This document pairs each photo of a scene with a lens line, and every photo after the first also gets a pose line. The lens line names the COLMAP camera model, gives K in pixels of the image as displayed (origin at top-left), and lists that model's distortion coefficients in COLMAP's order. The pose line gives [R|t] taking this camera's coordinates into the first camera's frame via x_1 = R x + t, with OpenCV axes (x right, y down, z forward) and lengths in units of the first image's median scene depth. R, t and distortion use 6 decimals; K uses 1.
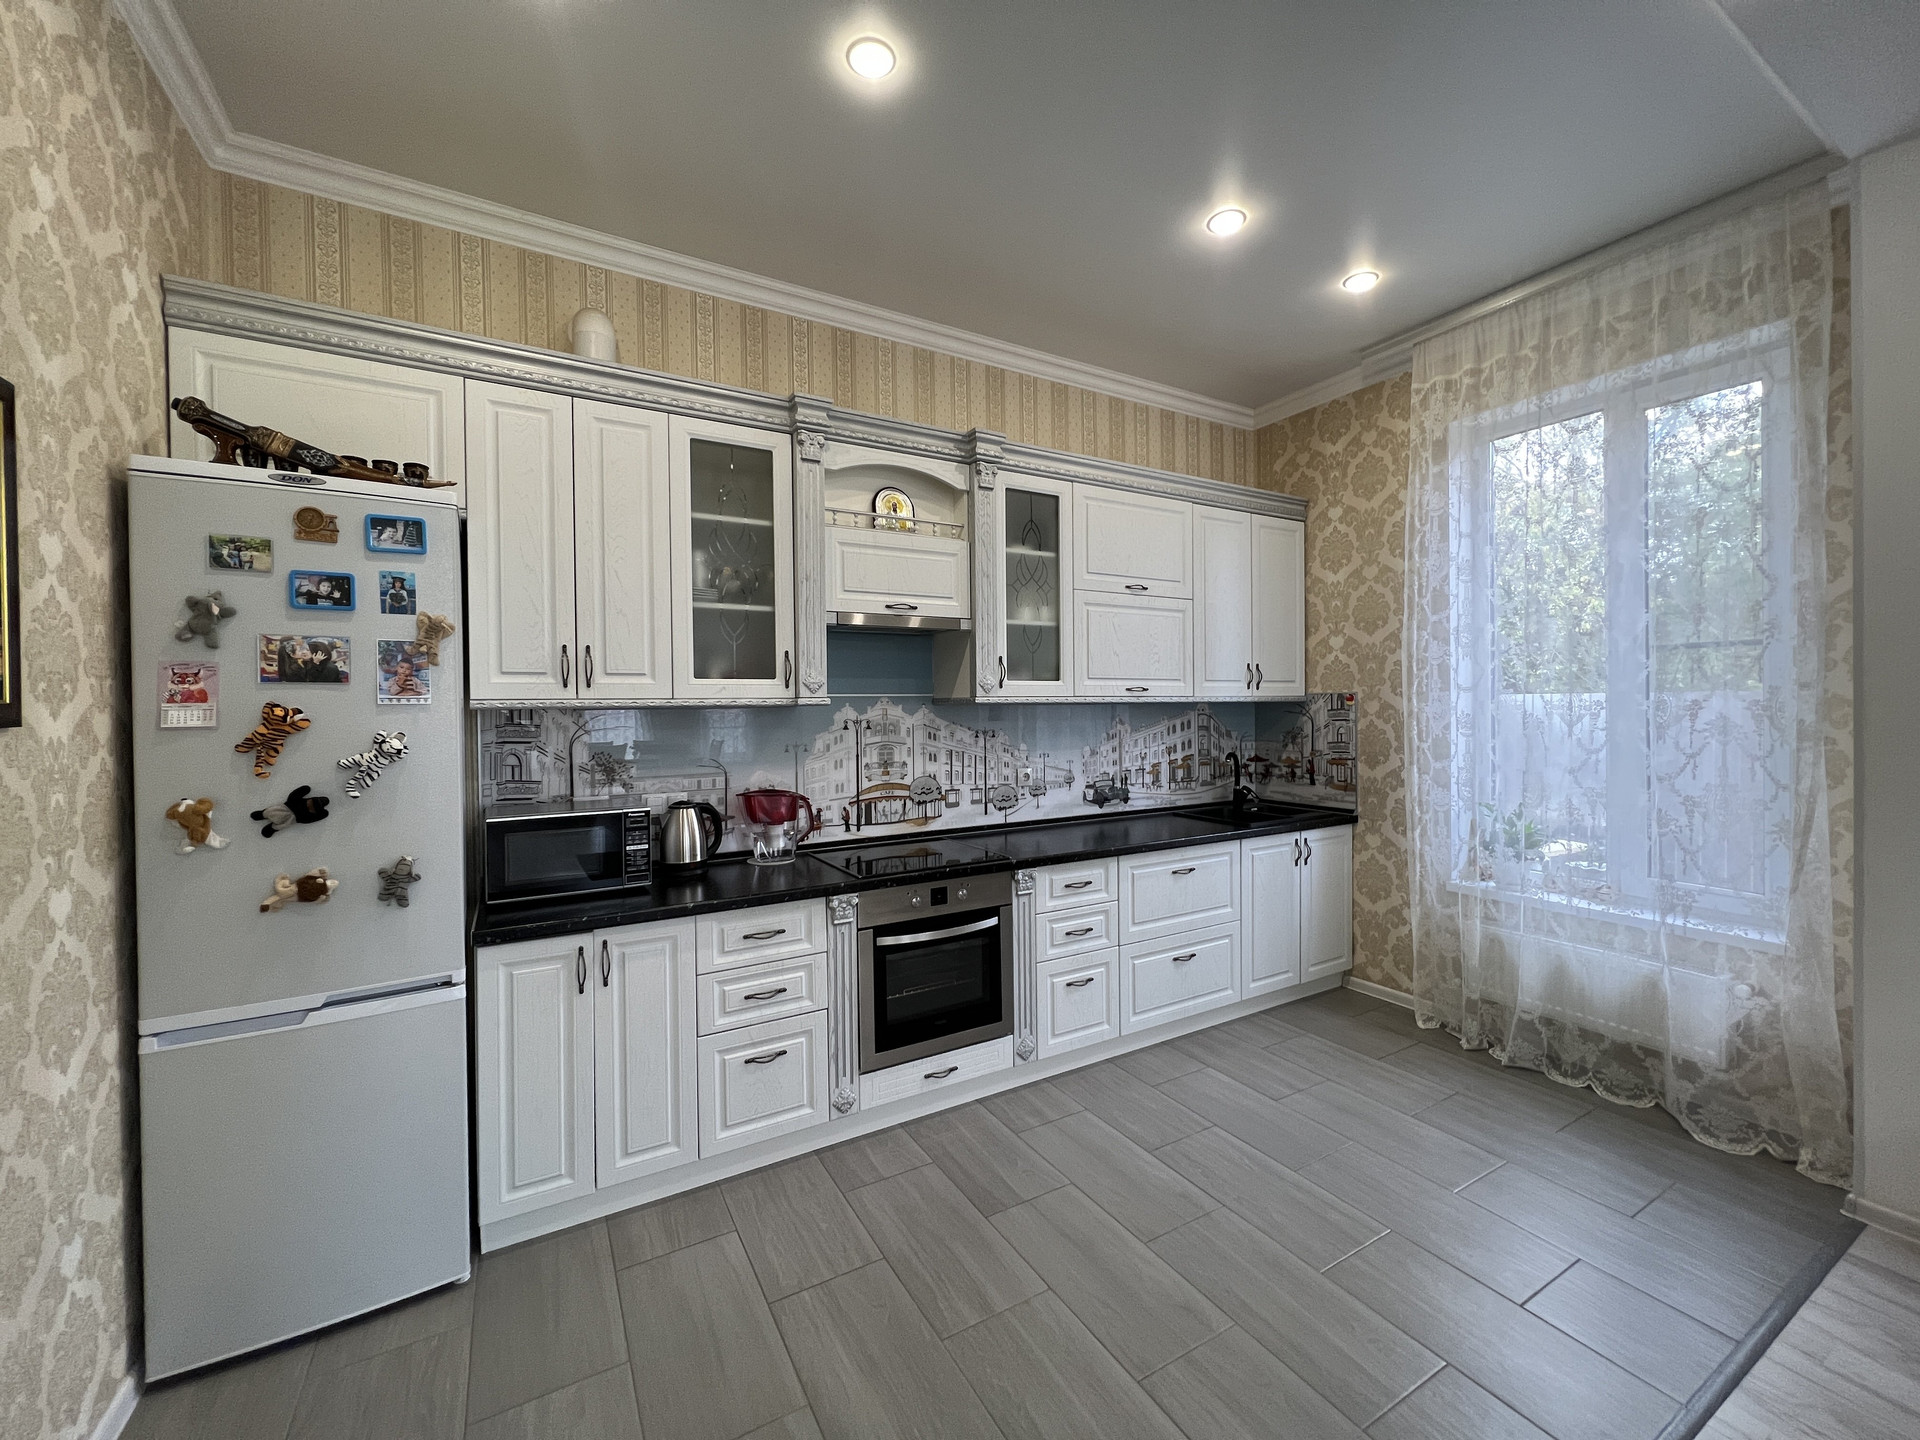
lens RADIAL K [[769.9, 0, 962.9], [0, 769.9, 716.3], [0, 0, 1]] dist [-0.001973, 0.000365]
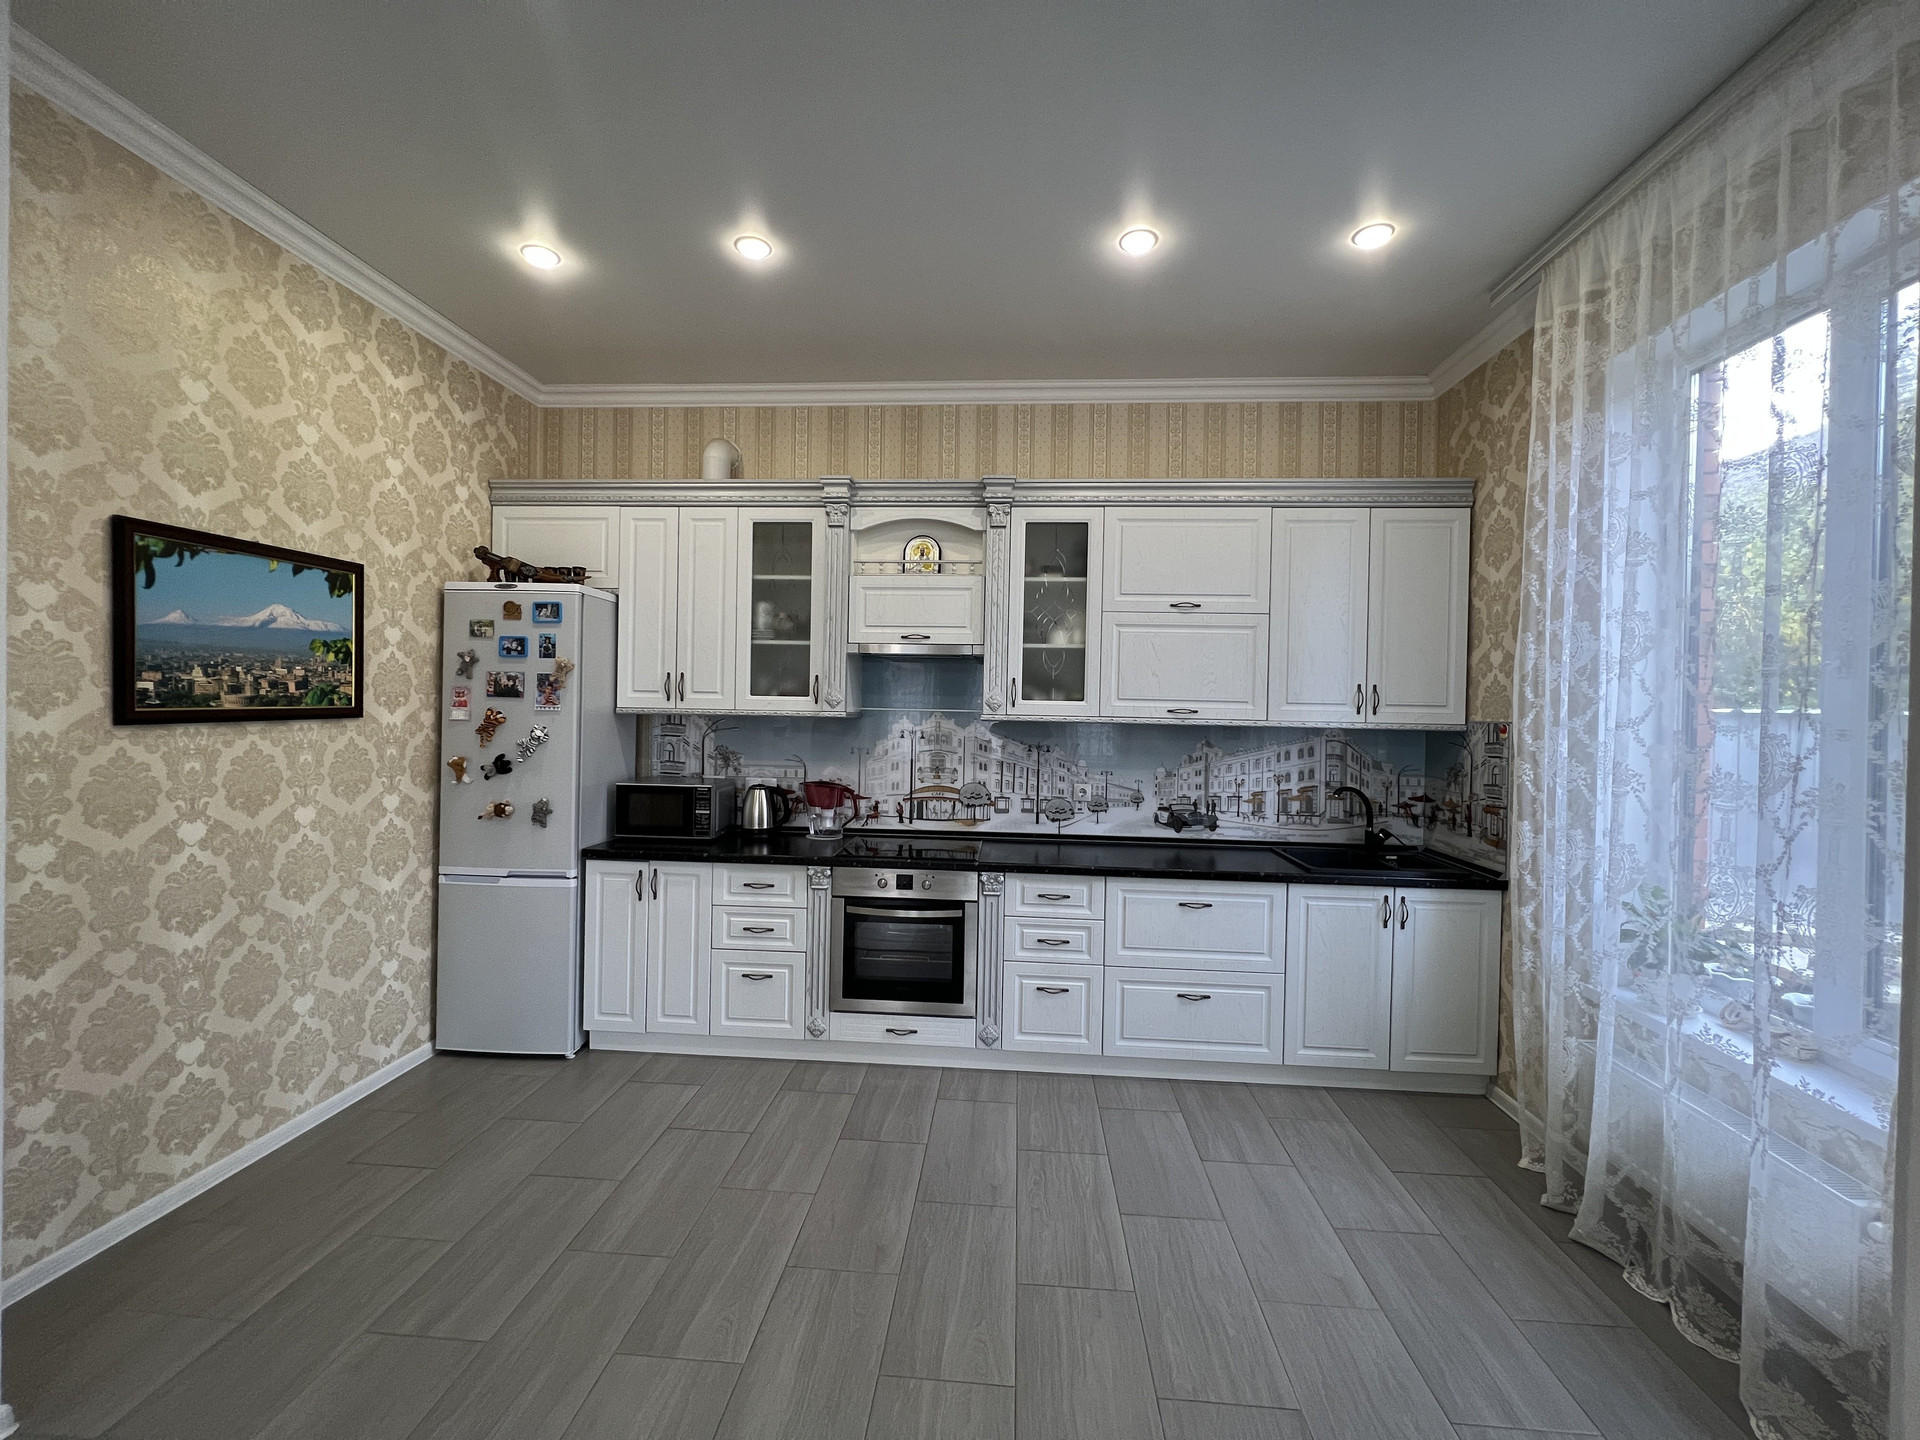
lens RADIAL K [[769.9, 0, 957.7], [0, 769.9, 715.5], [0, 0, 1]] dist [-0.001973, 0.000365]
pose [[0.826597, 0.032796, -0.561838, 0.697296], [-0.036035, 0.999336, 0.005318, -0.032155], [0.561640, 0.015850, 0.827230, 0.060964]]
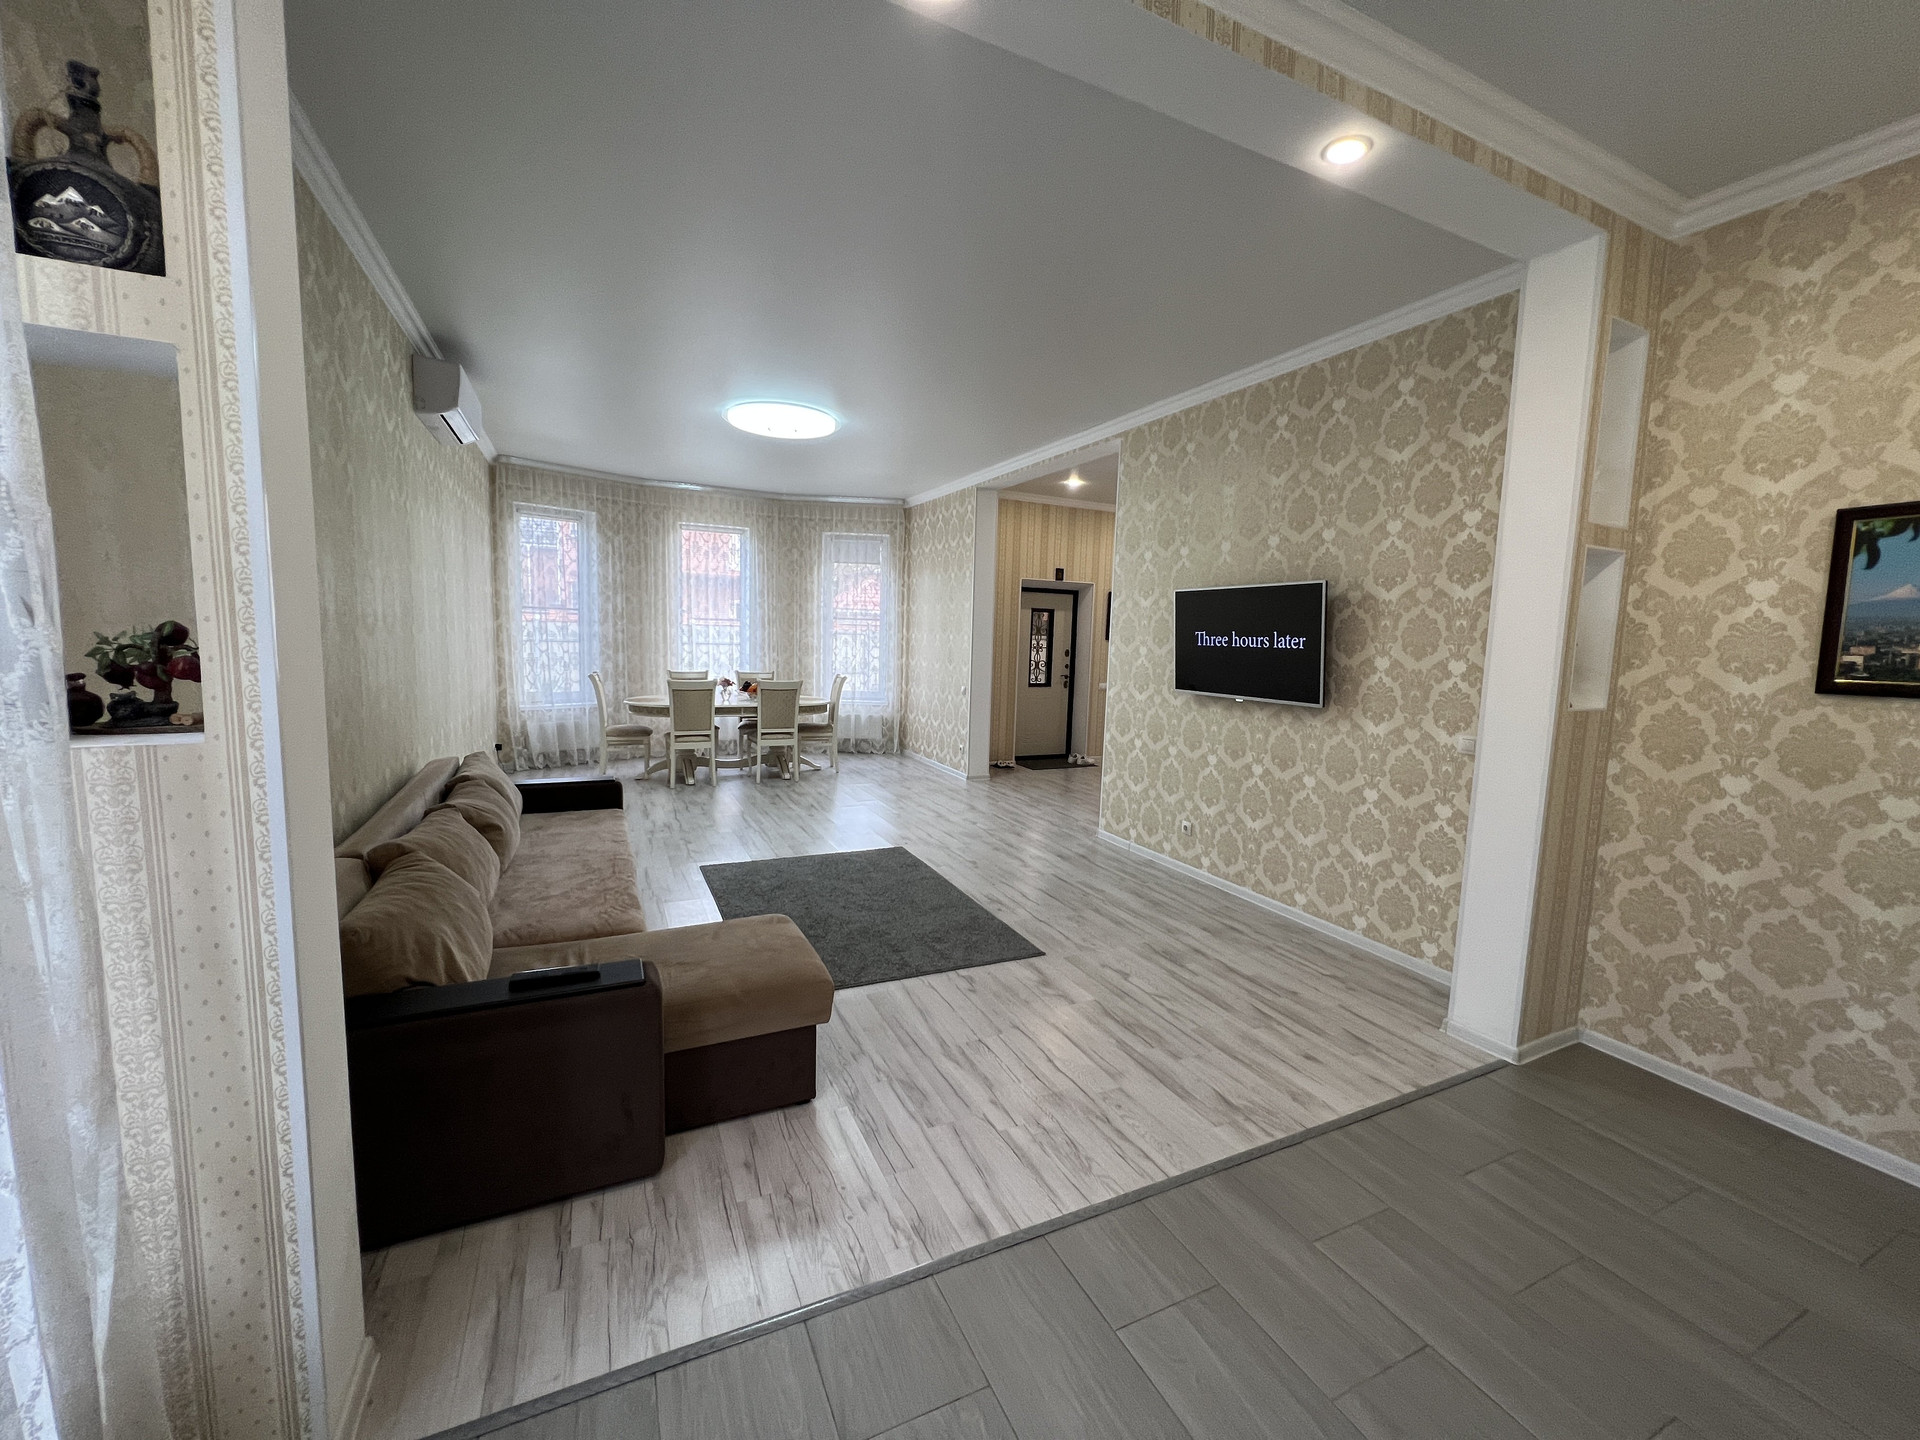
lens RADIAL K [[769.9, 0, 965.2], [0, 769.9, 720.5], [0, 0, 1]] dist [-0.001973, 0.000365]
pose [[-0.997123, -0.029189, 0.069951, 0.487269], [-0.020225, 0.991877, 0.125580, -0.049268], [-0.073049, 0.123804, -0.989614, 1.211616]]
